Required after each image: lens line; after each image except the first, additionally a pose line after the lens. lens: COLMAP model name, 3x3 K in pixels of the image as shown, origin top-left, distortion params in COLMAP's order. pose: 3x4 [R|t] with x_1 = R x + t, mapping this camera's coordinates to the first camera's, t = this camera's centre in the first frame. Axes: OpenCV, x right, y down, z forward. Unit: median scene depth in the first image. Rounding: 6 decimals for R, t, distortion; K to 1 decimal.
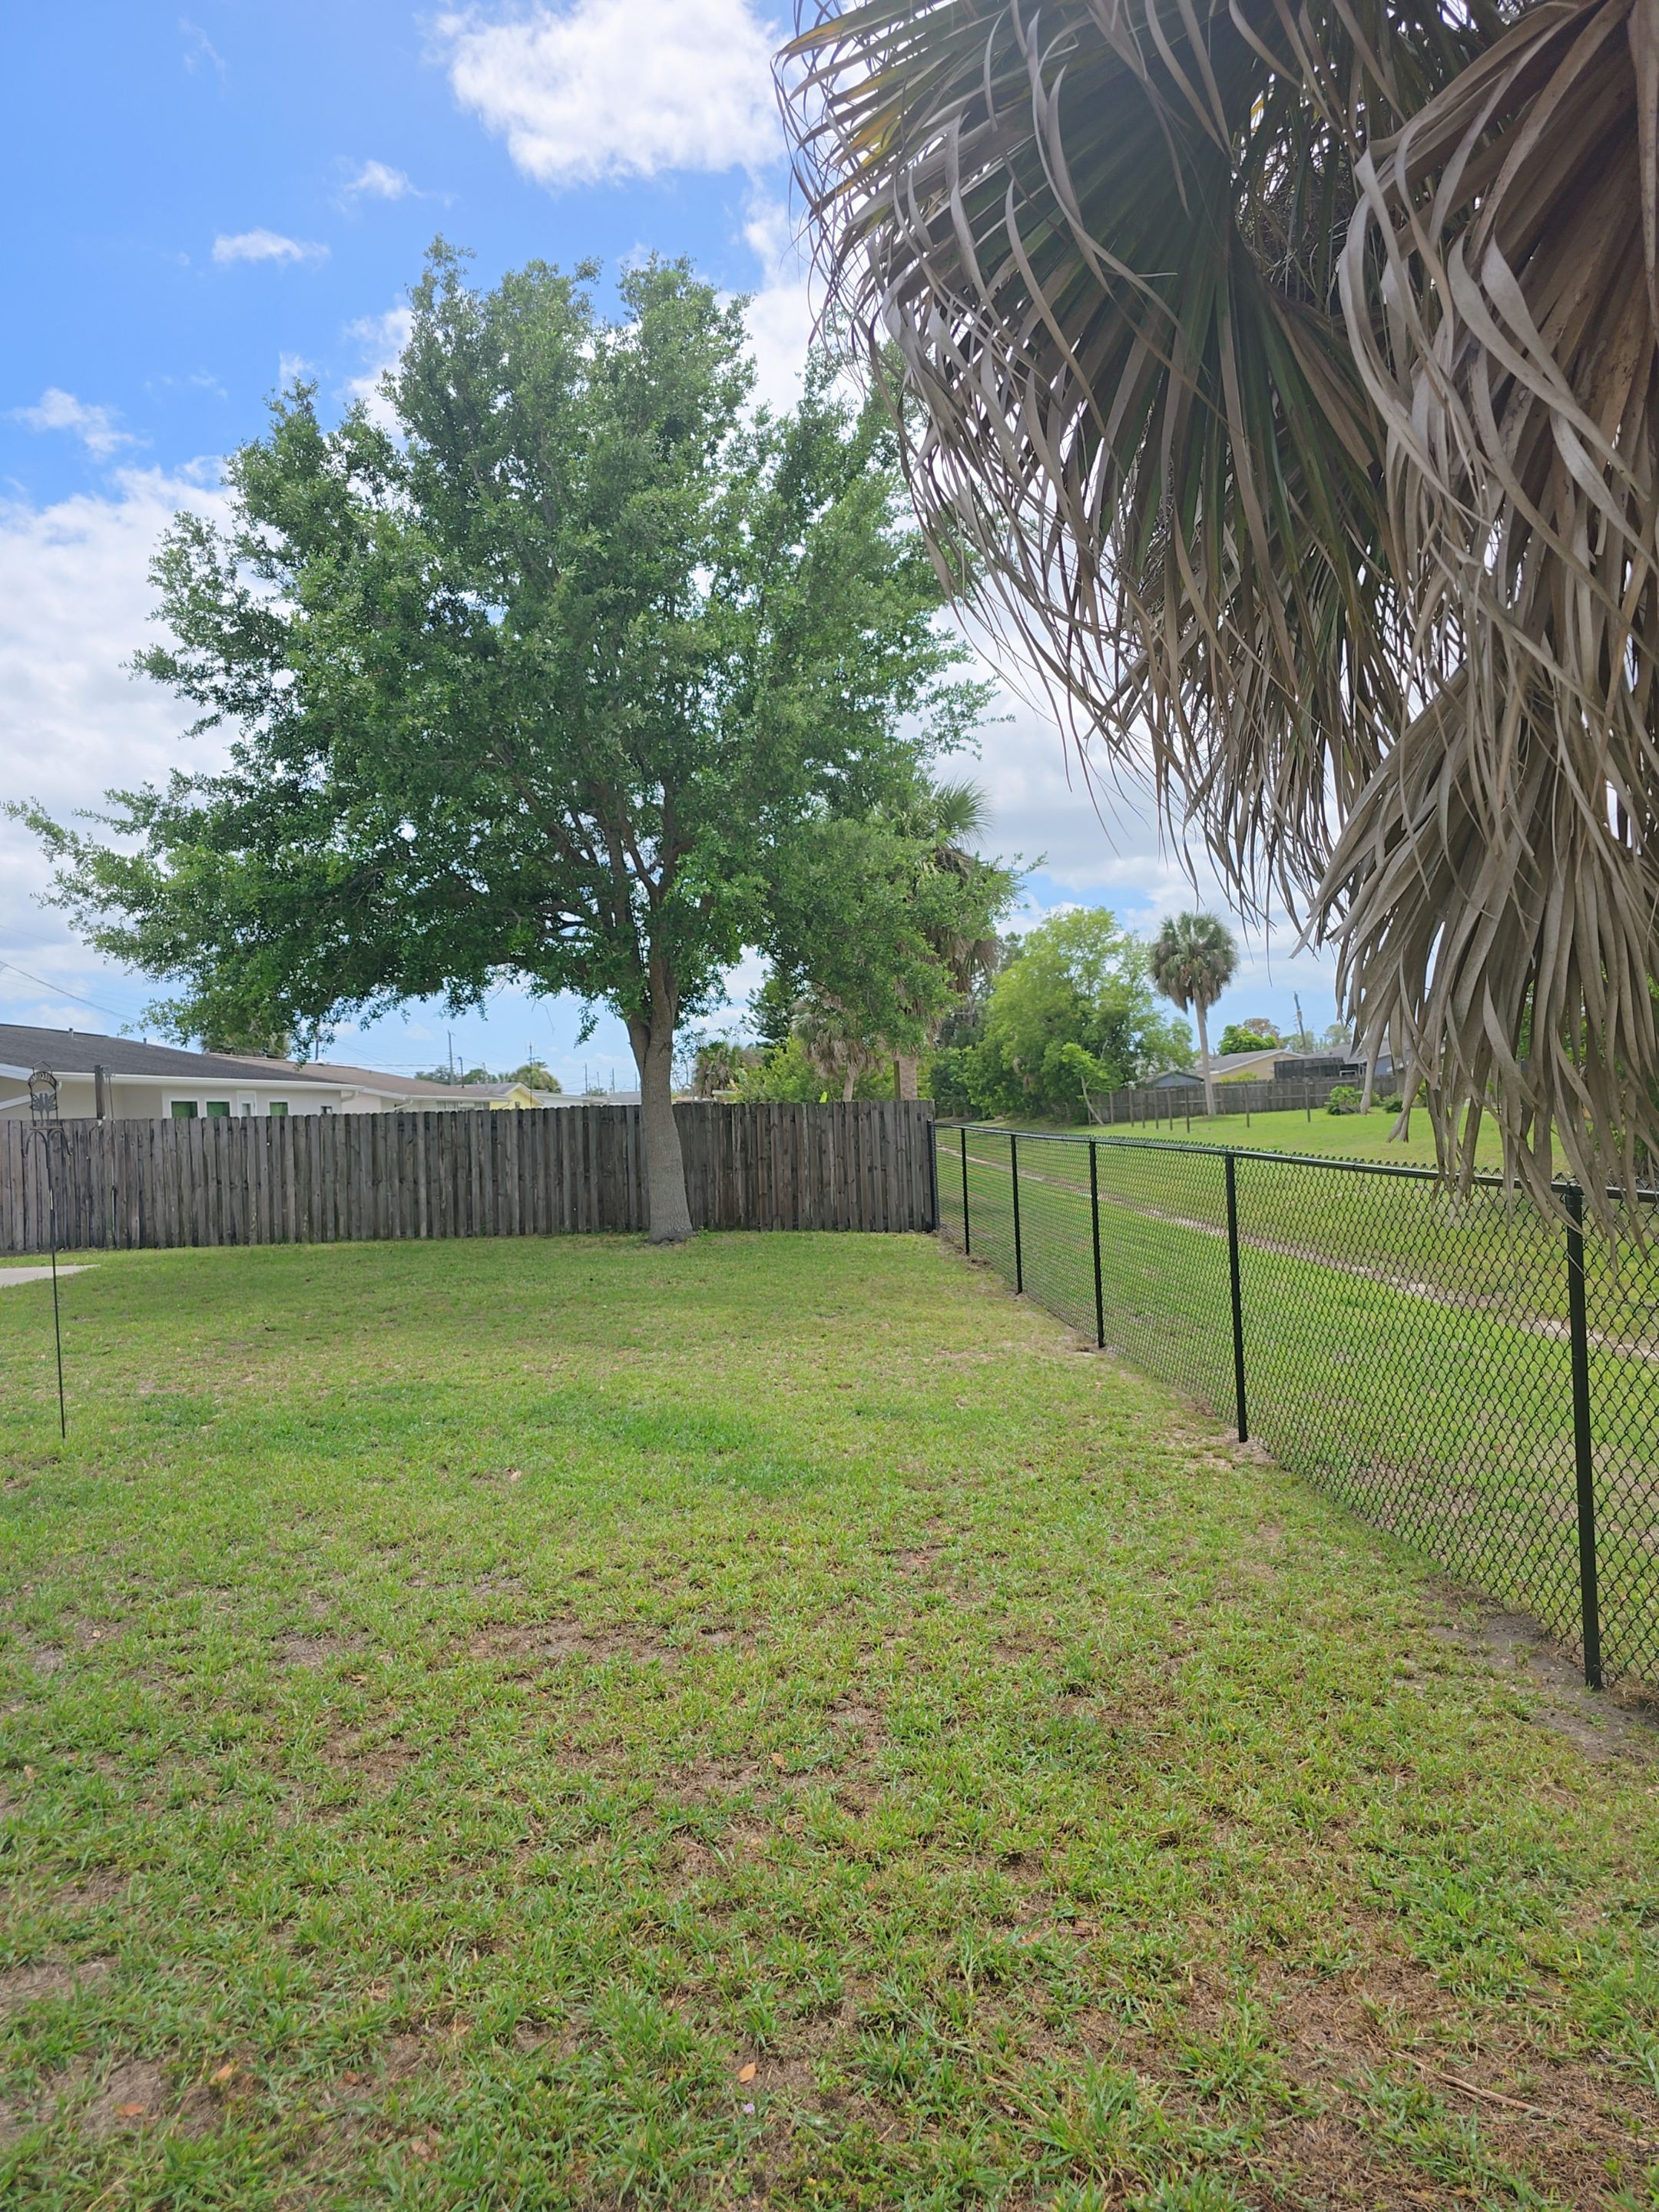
lens RADIAL K [[1468.0, 0, 840.4], [0, 1468.0, 1140.3], [0, 0, 1]] dist [0.058368, -0.046656]
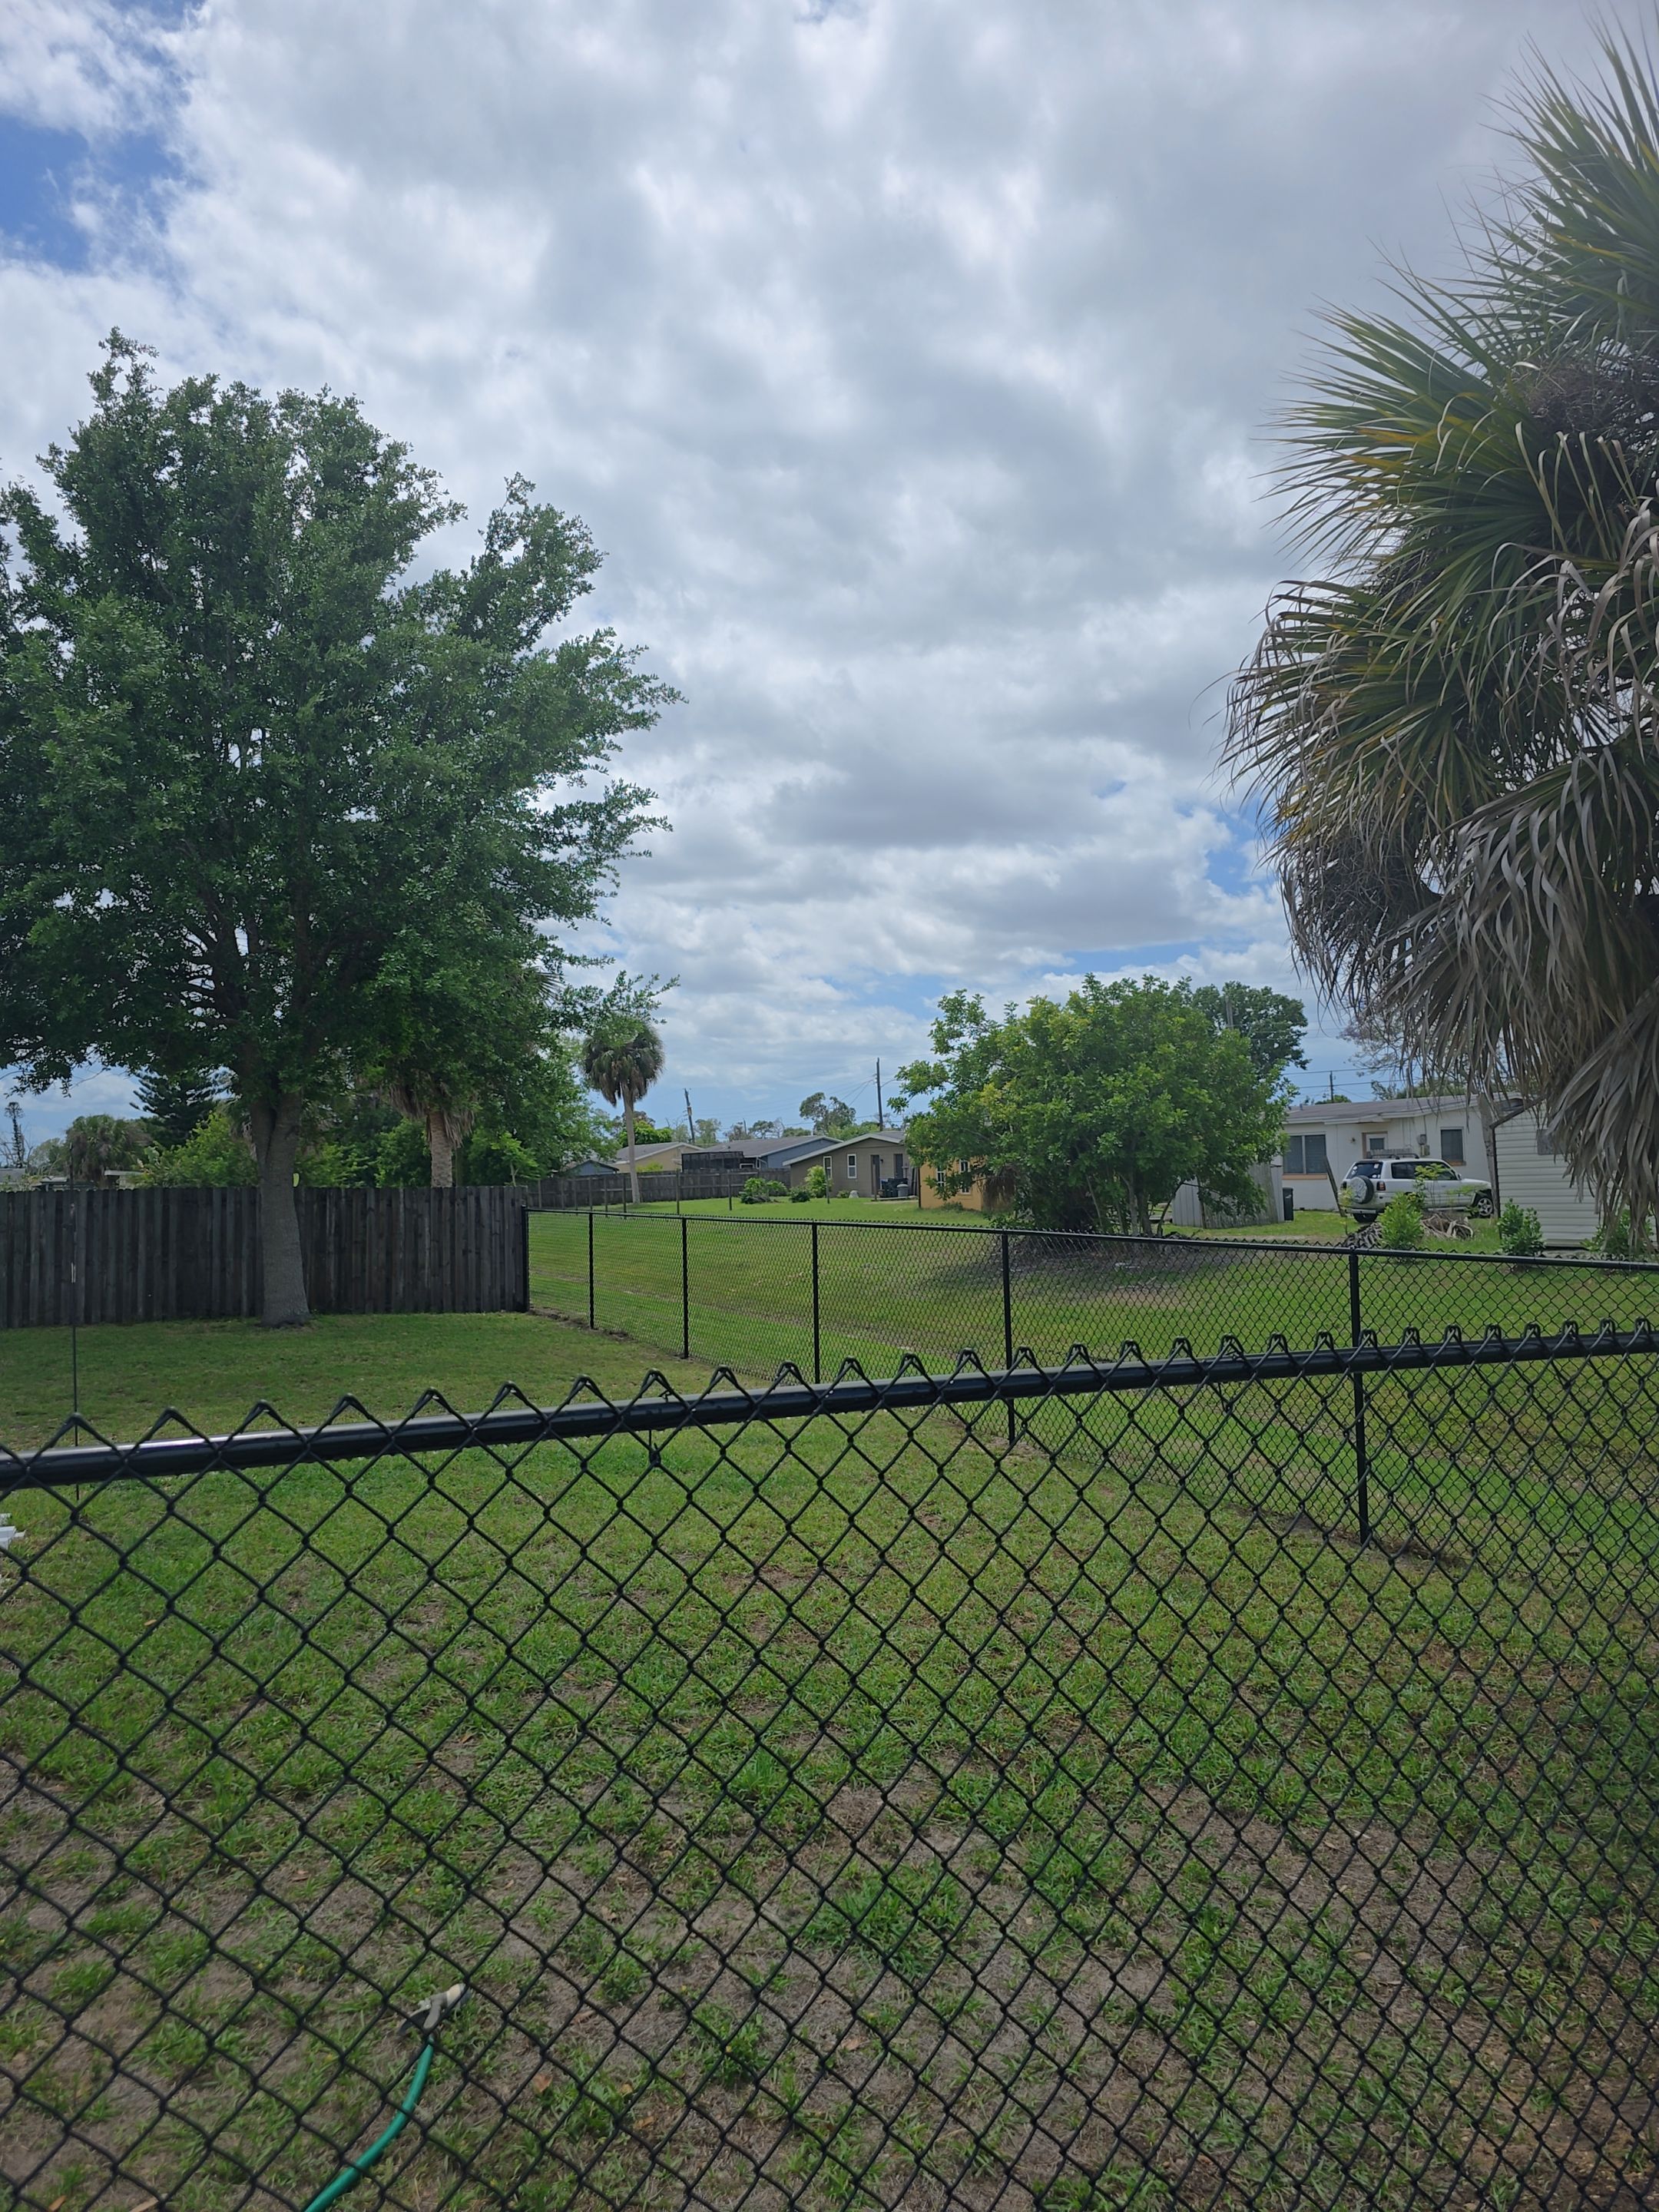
lens RADIAL K [[1468.0, 0, 840.4], [0, 1468.0, 1140.3], [0, 0, 1]] dist [0.058368, -0.046656]
pose [[0.909880, 0.027185, 0.413980, -0.173072], [-0.002586, 0.998203, -0.059865, 0.002721], [-0.414864, 0.053400, 0.908315, -0.071682]]
